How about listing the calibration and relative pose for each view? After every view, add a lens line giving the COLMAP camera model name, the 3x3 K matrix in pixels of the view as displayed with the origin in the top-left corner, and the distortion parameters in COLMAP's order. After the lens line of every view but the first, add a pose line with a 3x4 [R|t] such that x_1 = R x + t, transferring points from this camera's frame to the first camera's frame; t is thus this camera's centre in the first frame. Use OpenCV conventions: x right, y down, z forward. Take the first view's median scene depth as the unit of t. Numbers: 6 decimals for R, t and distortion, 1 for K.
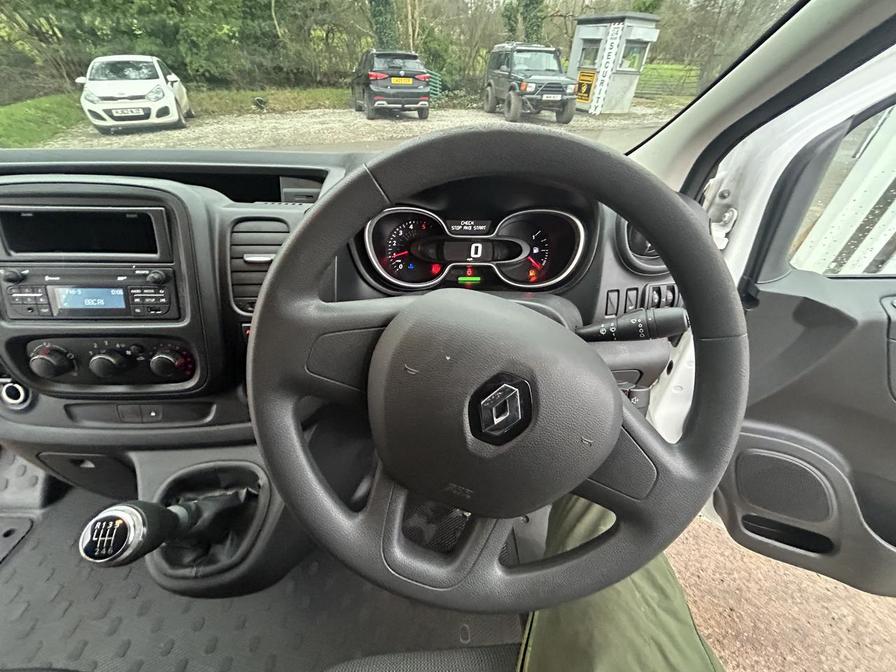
lens RADIAL K [[362.9, 0, 447.4], [0, 362.9, 335.8], [0, 0, 1]] dist [0.000267, -0.000166]
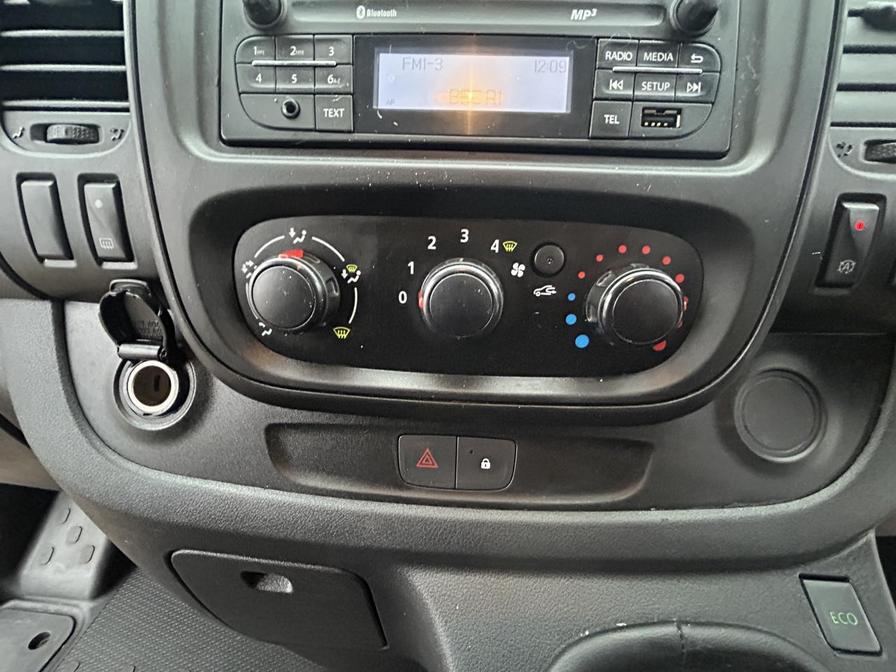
lens RADIAL K [[362.9, 0, 443.0], [0, 362.9, 333.5], [0, 0, 1]] dist [0.000267, -0.000166]
pose [[0.995641, 0.036839, -0.085690, -0.837263], [-0.050022, 0.986301, -0.157188, 0.145295], [0.078726, 0.160790, 0.983844, 0.617934]]
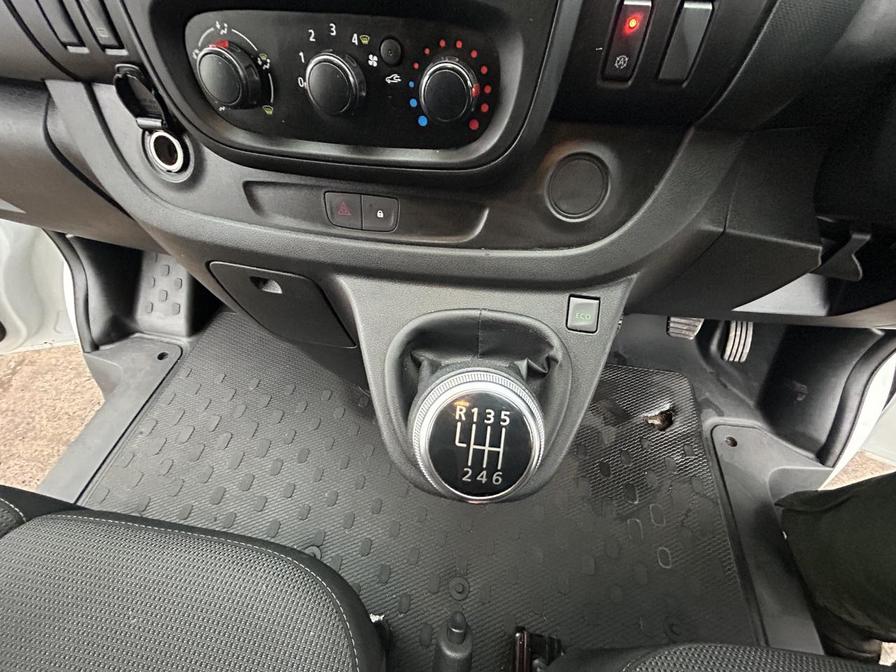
lens RADIAL K [[362.9, 0, 448.7], [0, 362.9, 335.5], [0, 0, 1]] dist [0.000267, -0.000166]
pose [[0.979735, 0.149360, -0.133459, -0.606346], [-0.102559, 0.946405, 0.306265, 0.211180], [0.172050, -0.286371, 0.942545, 0.424294]]
